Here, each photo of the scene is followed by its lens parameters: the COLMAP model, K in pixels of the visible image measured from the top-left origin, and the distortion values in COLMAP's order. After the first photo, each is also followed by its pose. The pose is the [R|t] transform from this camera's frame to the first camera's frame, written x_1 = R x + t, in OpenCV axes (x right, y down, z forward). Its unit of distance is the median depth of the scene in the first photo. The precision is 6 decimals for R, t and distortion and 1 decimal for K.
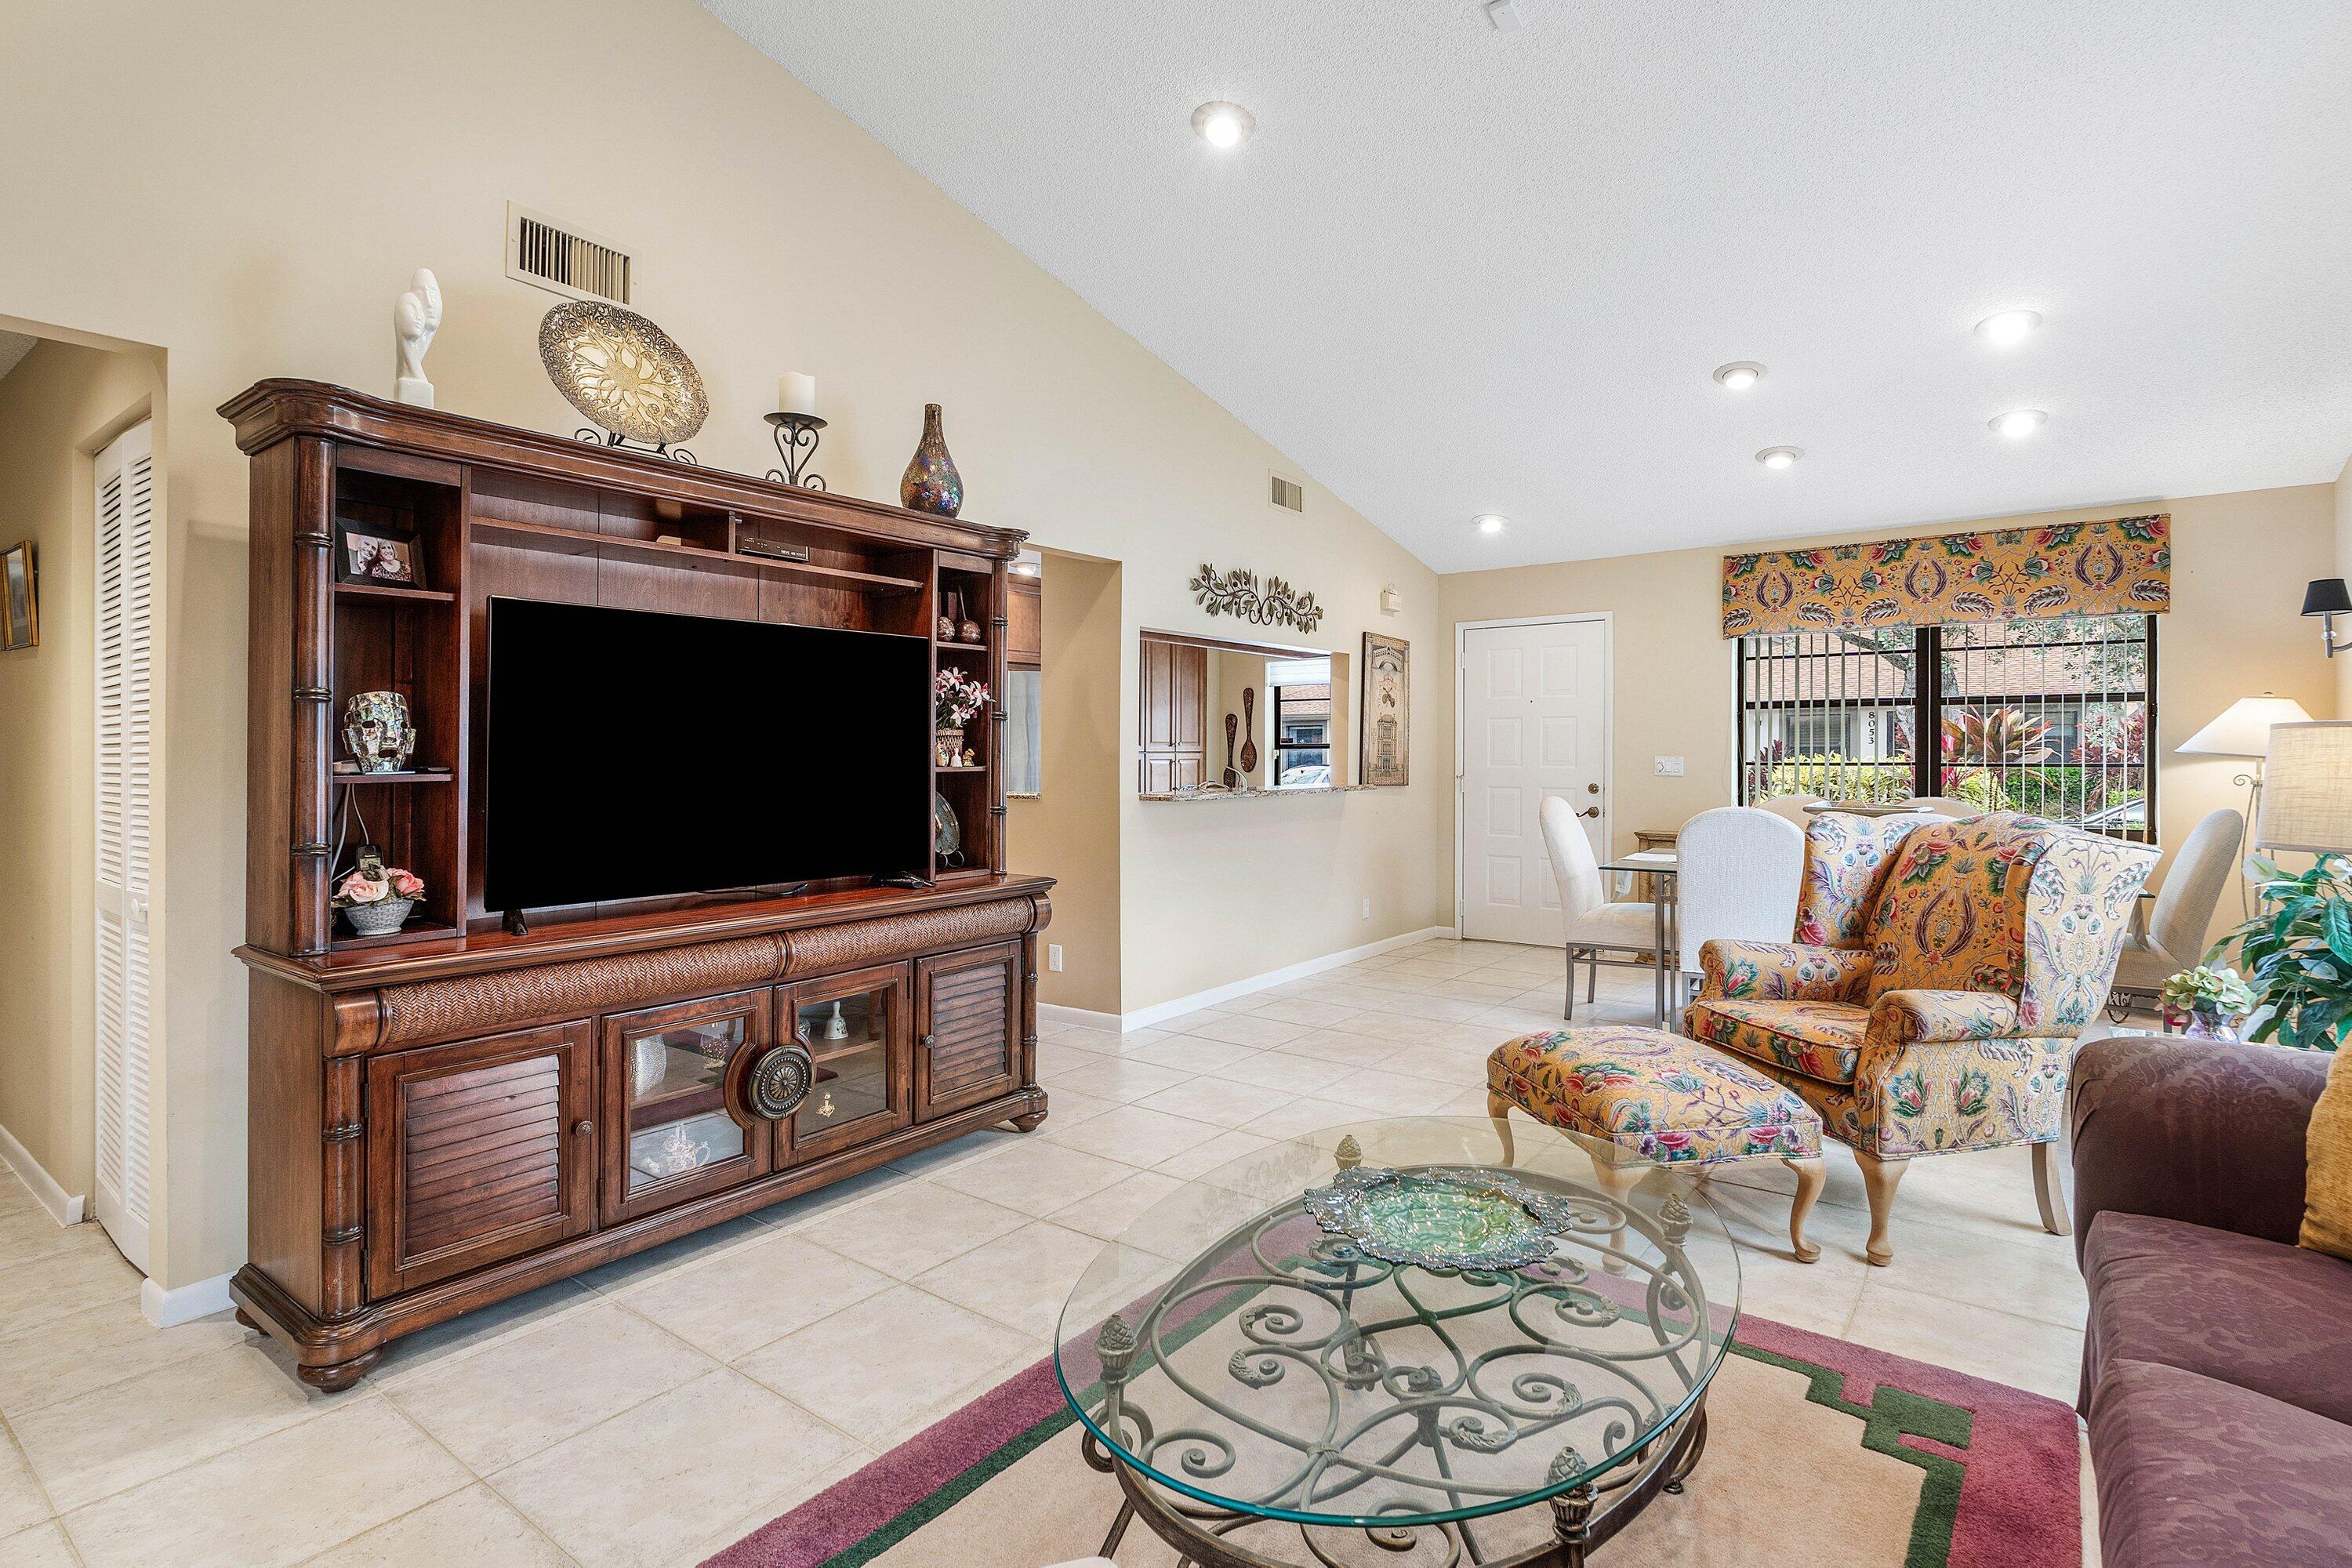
lens RADIAL K [[1164.2, 0, 1208.0], [0, 1164.2, 727.9], [0, 0, 1]] dist [-0.001836, 0.000303]
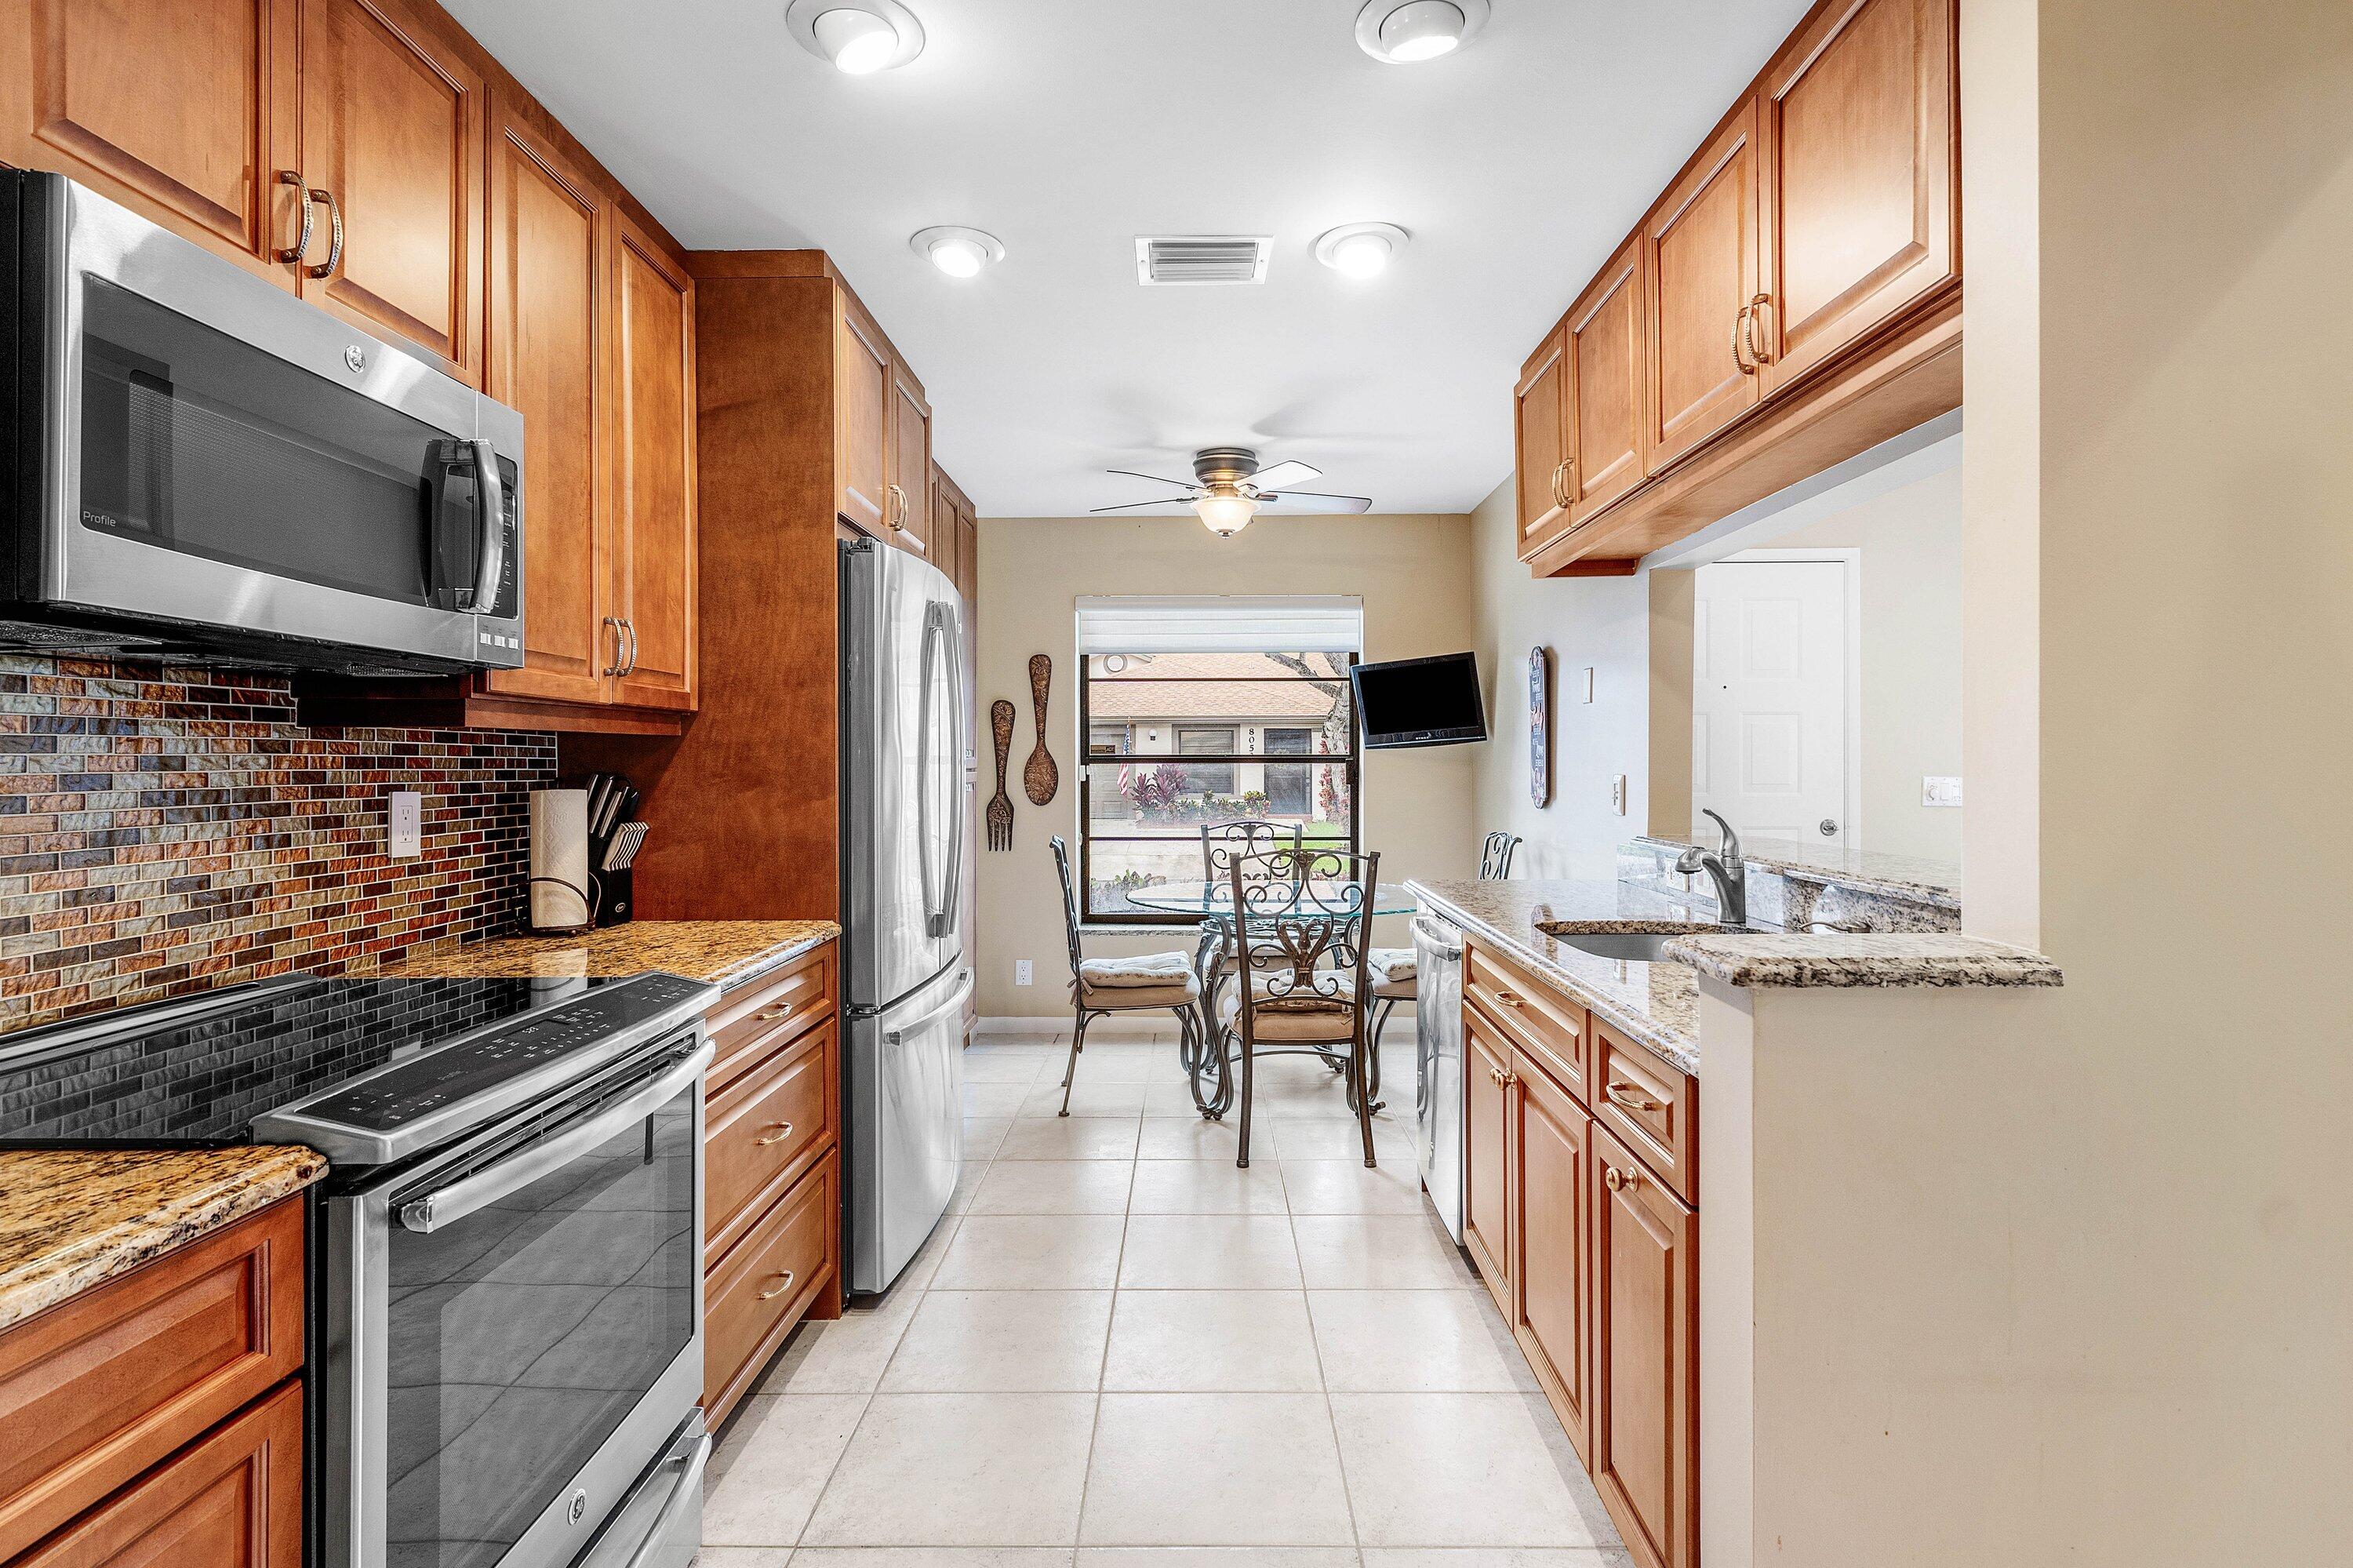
lens RADIAL K [[1164.8, 0, 1191.6], [0, 1164.8, 760.2], [0, 0, 1]] dist [-0.001836, 0.000303]
pose [[0.811675, 0.005530, 0.584083, -0.359788], [-0.013235, 0.999873, 0.008925, 0.016326], [-0.583959, -0.014975, 0.811645, 0.783761]]
